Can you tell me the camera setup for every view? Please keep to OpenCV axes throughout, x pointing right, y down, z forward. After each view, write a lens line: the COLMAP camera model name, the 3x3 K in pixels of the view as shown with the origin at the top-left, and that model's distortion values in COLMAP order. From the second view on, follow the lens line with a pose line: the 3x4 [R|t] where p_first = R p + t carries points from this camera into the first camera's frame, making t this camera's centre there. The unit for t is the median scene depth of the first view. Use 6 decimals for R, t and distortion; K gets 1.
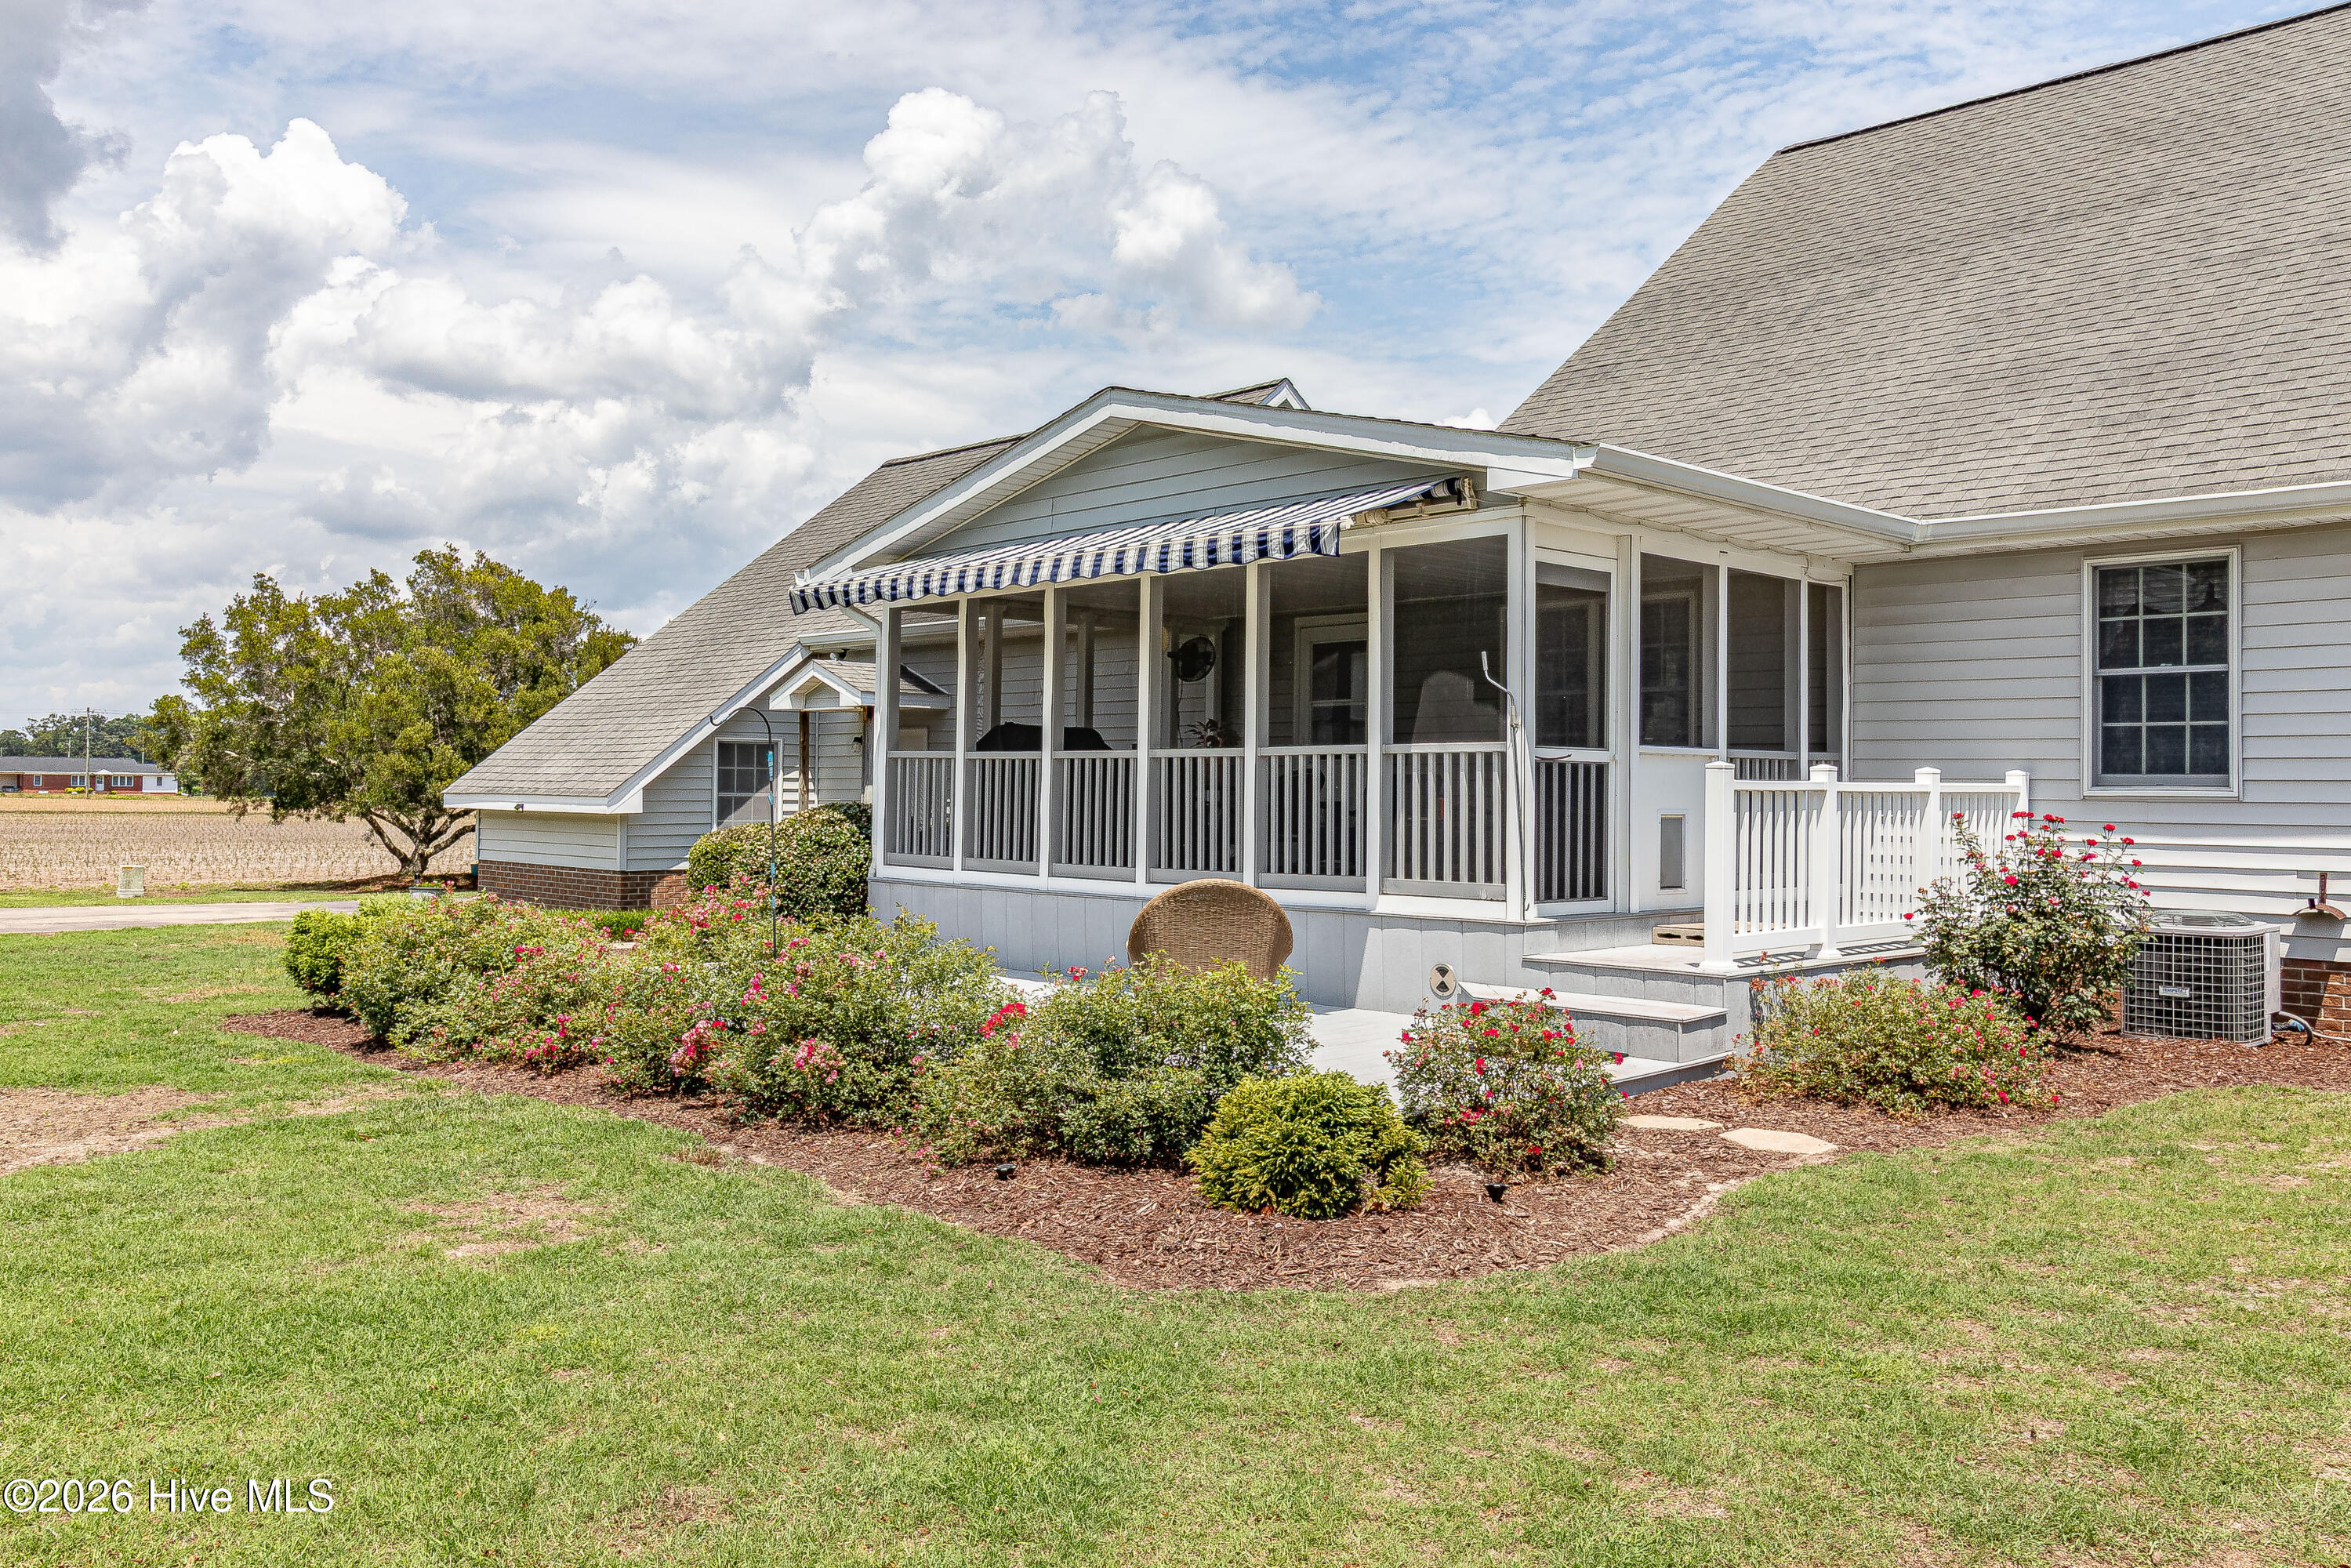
lens RADIAL K [[1916.9, 0, 1150.0], [0, 1916.9, 787.9], [0, 0, 1]] dist [0.215958, 0.007182]
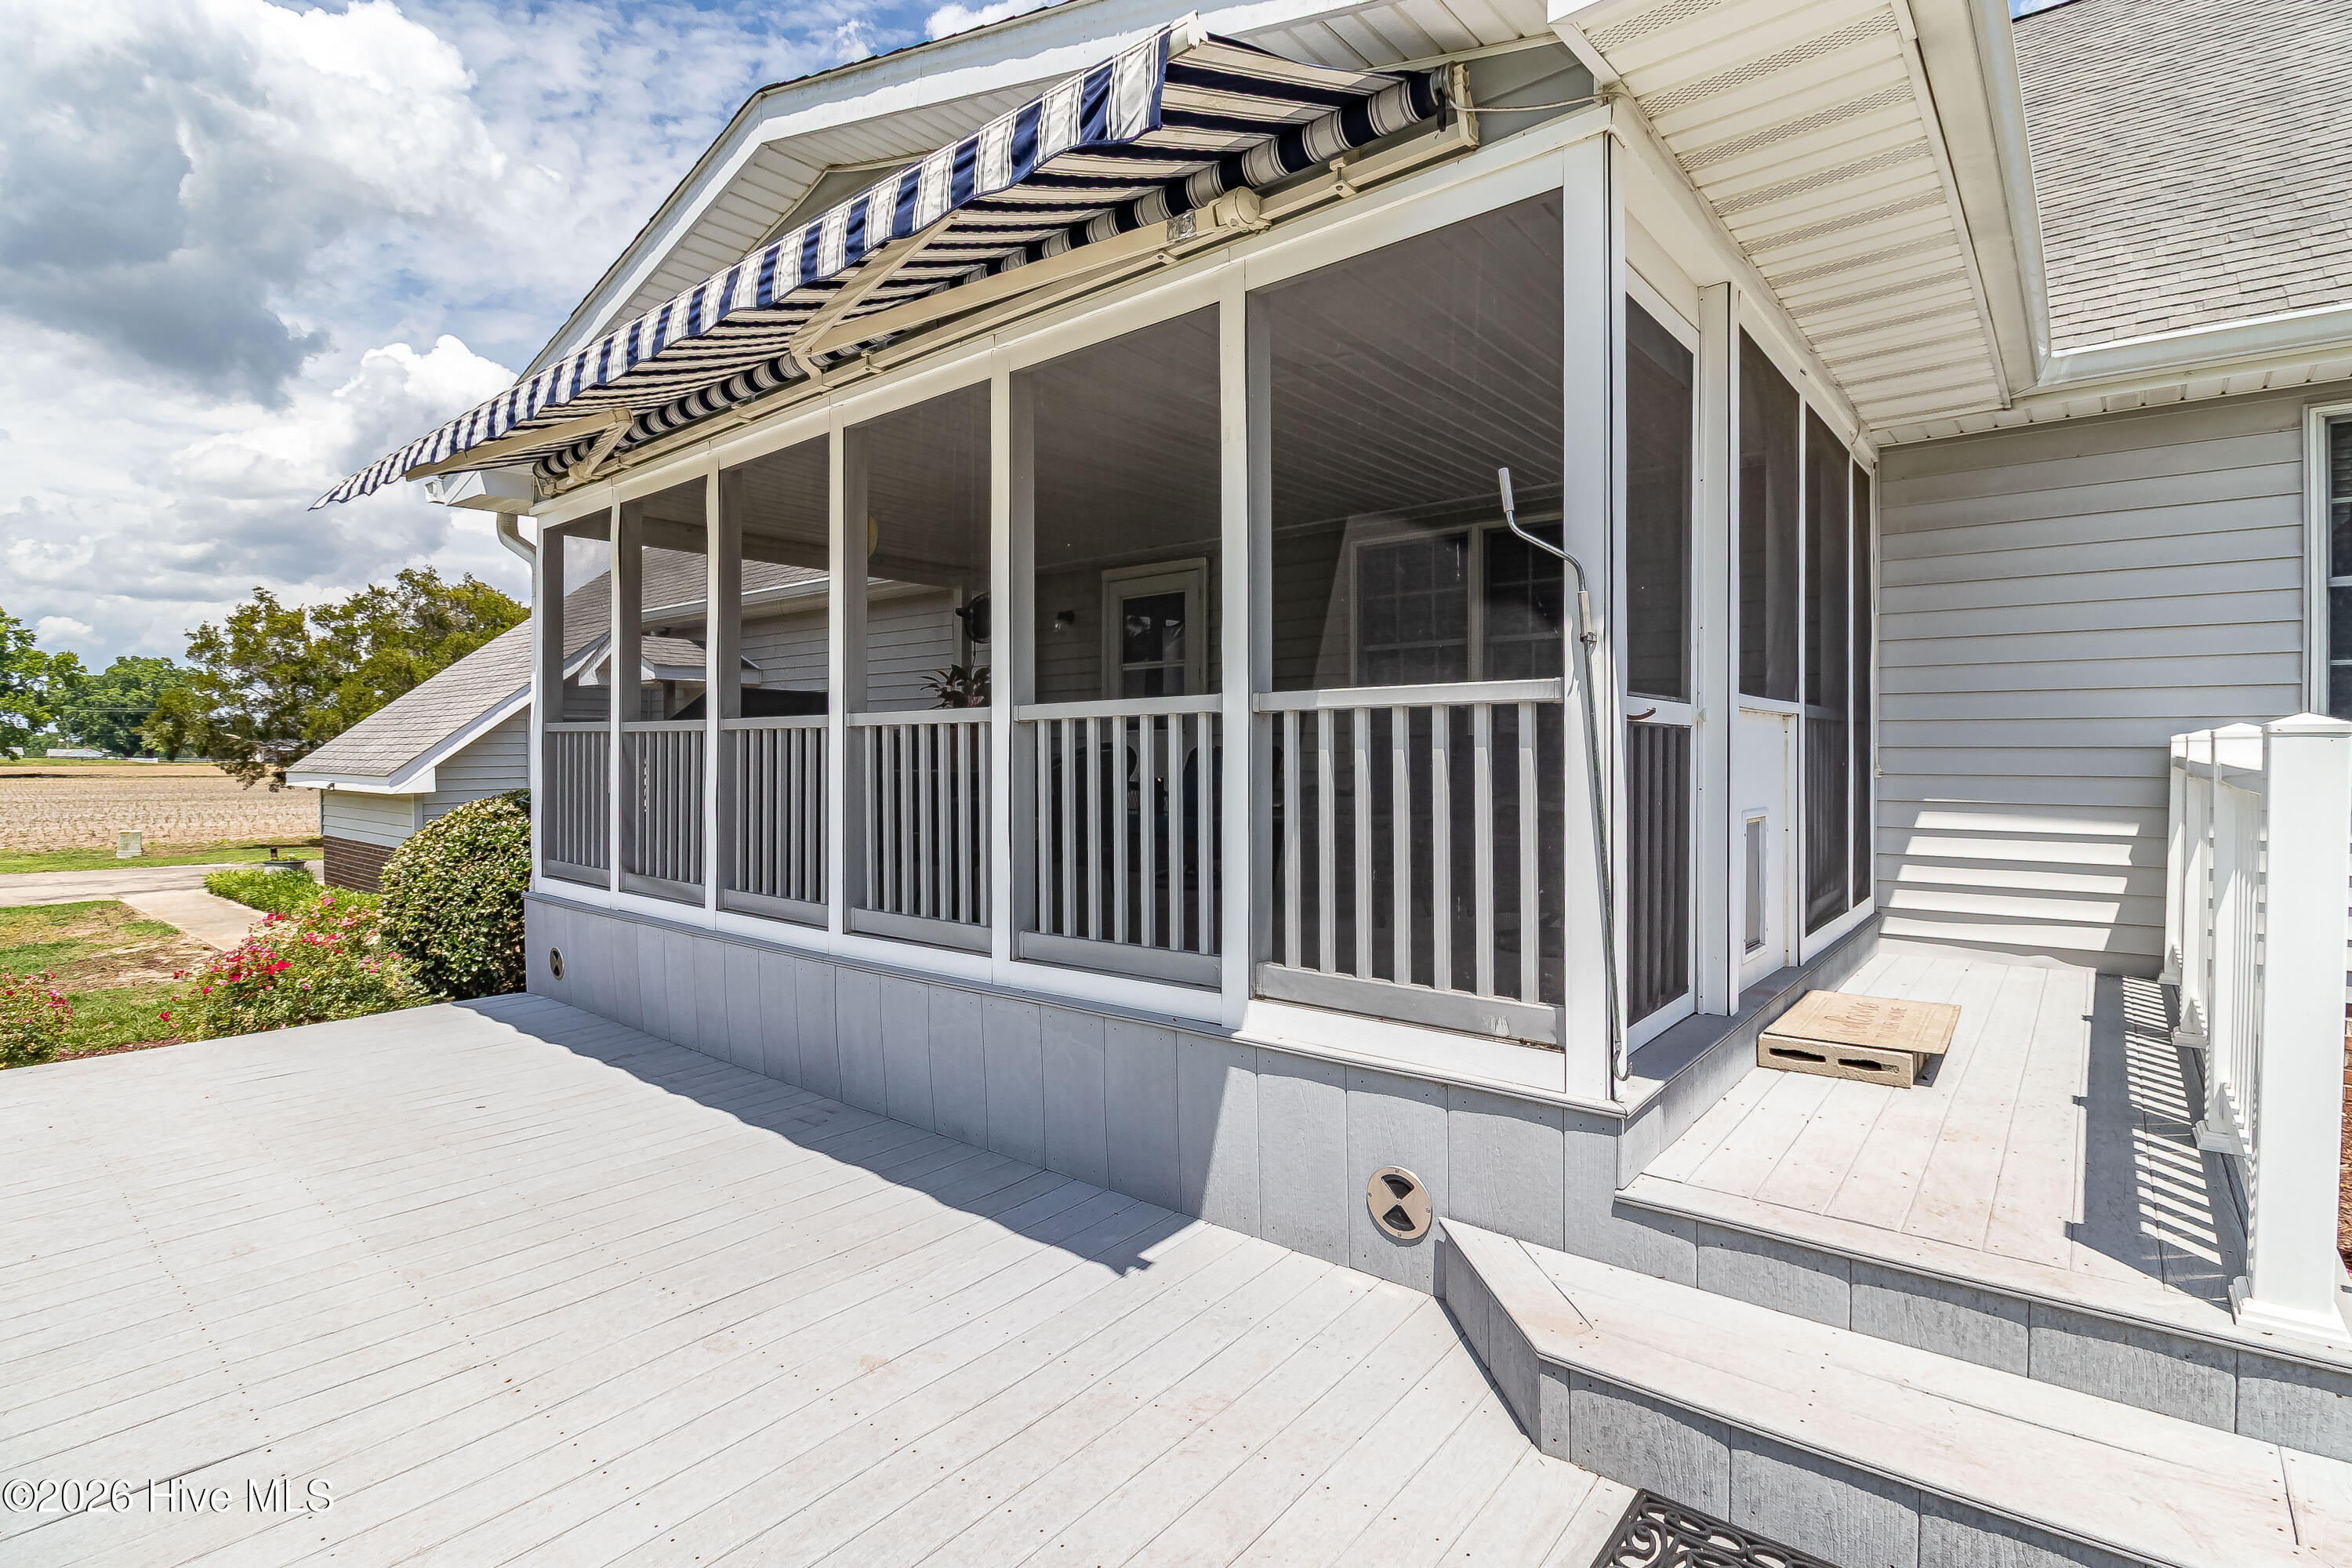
lens RADIAL K [[1106.9, 0, 1172.2], [0, 1106.9, 768.4], [0, 0, 1]] dist [-0.005053, -0.009866]
pose [[0.990732, -0.010553, 0.135423, 0.058952], [0.008668, 0.999857, 0.014504, -0.007290], [-0.135557, -0.013196, 0.990682, 0.690035]]
